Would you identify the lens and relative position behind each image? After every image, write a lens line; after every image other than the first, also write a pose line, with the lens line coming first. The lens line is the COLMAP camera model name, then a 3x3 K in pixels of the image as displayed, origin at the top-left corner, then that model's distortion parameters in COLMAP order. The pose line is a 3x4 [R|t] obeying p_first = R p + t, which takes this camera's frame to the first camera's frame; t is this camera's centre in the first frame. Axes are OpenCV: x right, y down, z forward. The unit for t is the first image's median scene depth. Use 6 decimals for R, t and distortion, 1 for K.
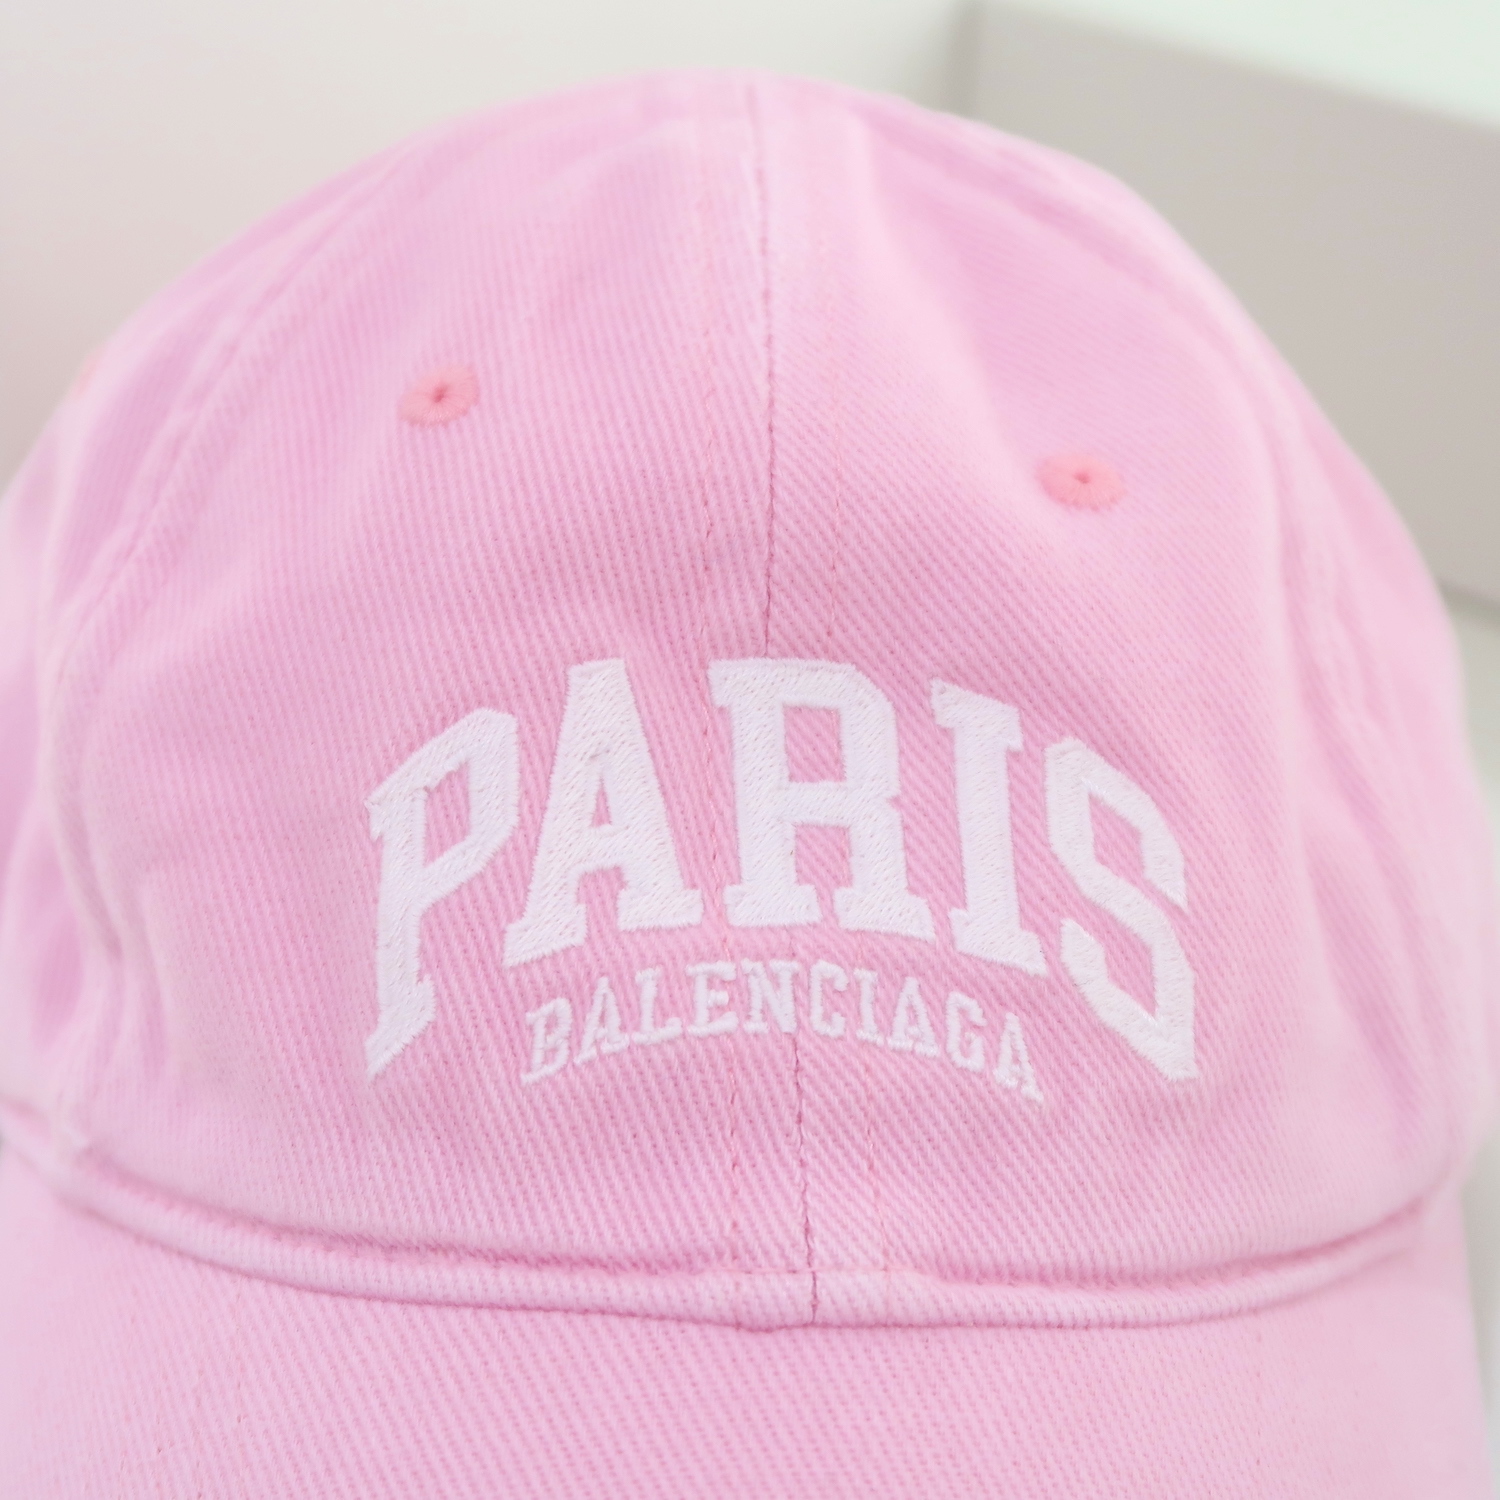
lens RADIAL K [[3495.6, 0, 768.2], [0, 3495.6, 822.7], [0, 0, 1]] dist [-0.011942, 0.000000]
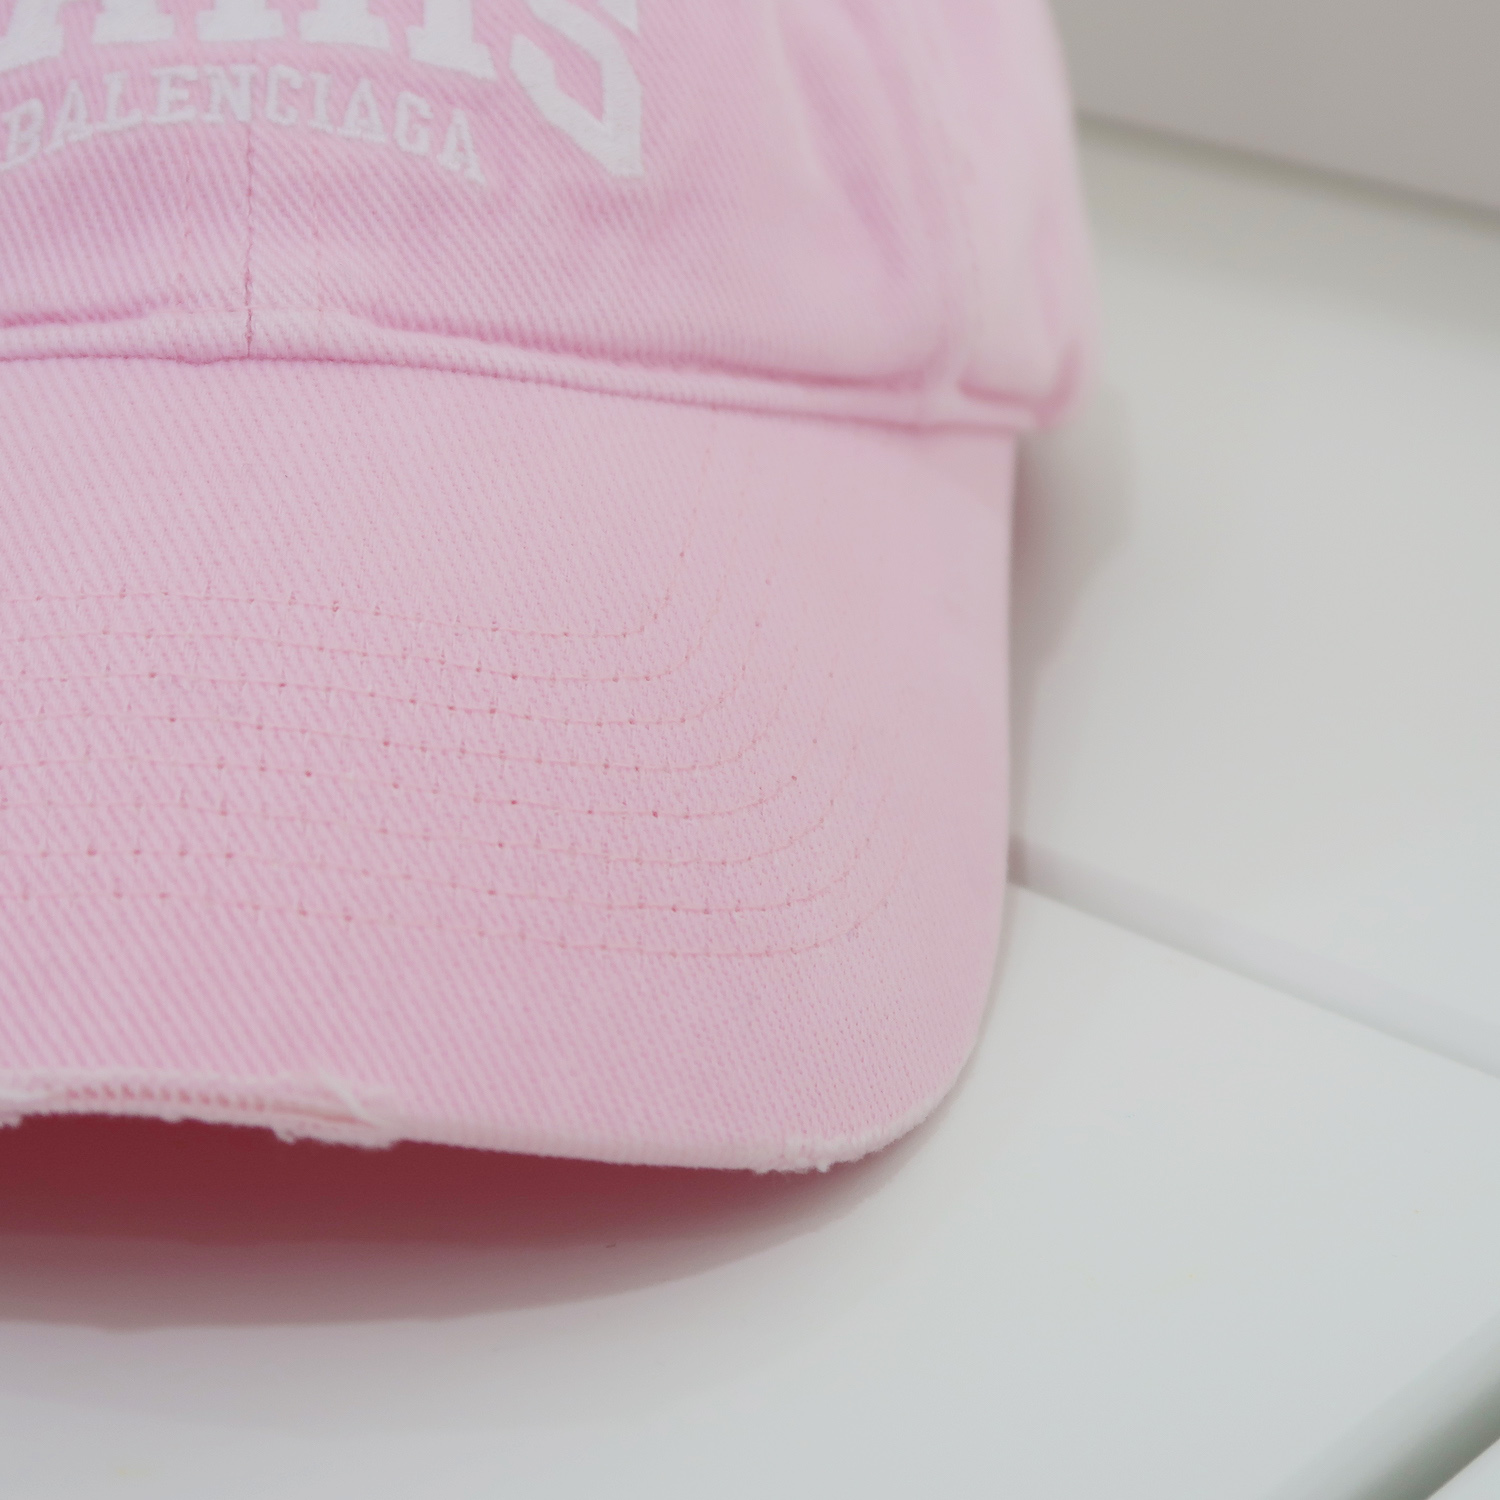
lens RADIAL K [[3495.6, 0, 734.7], [0, 3495.6, 740.8], [0, 0, 1]] dist [-0.011942, 0.000000]
pose [[0.998289, -0.030358, -0.049966, 0.202385], [0.027685, 0.998193, -0.053337, 0.308083], [0.051495, 0.051862, 0.997326, -0.056399]]
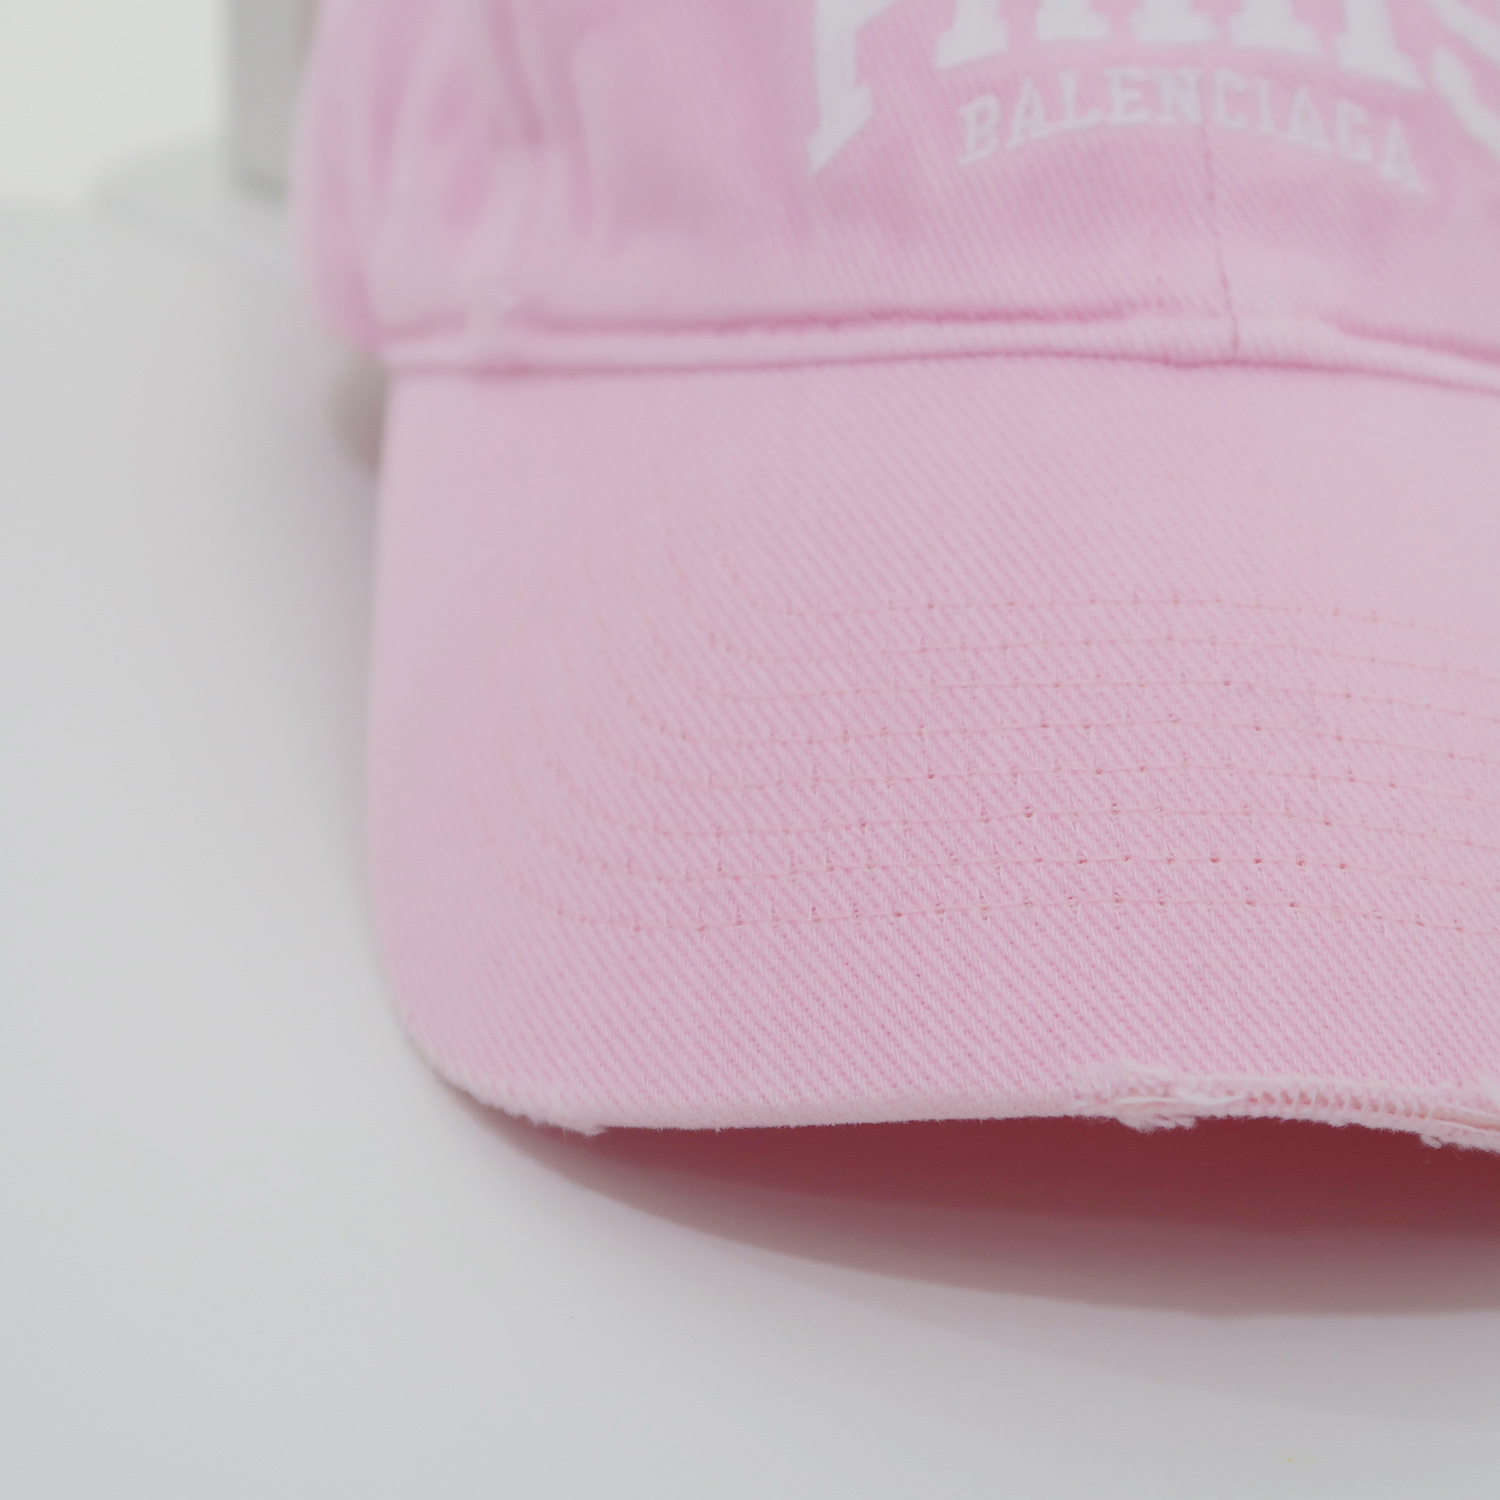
lens RADIAL K [[3495.6, 0, 745.2], [0, 3495.6, 739.1], [0, 0, 1]] dist [-0.011942, 0.000000]
pose [[0.999984, 0.000170, 0.005624, -0.140754], [-0.000106, 0.999937, -0.011259, 0.262302], [-0.005625, 0.011259, 0.999921, -0.097387]]
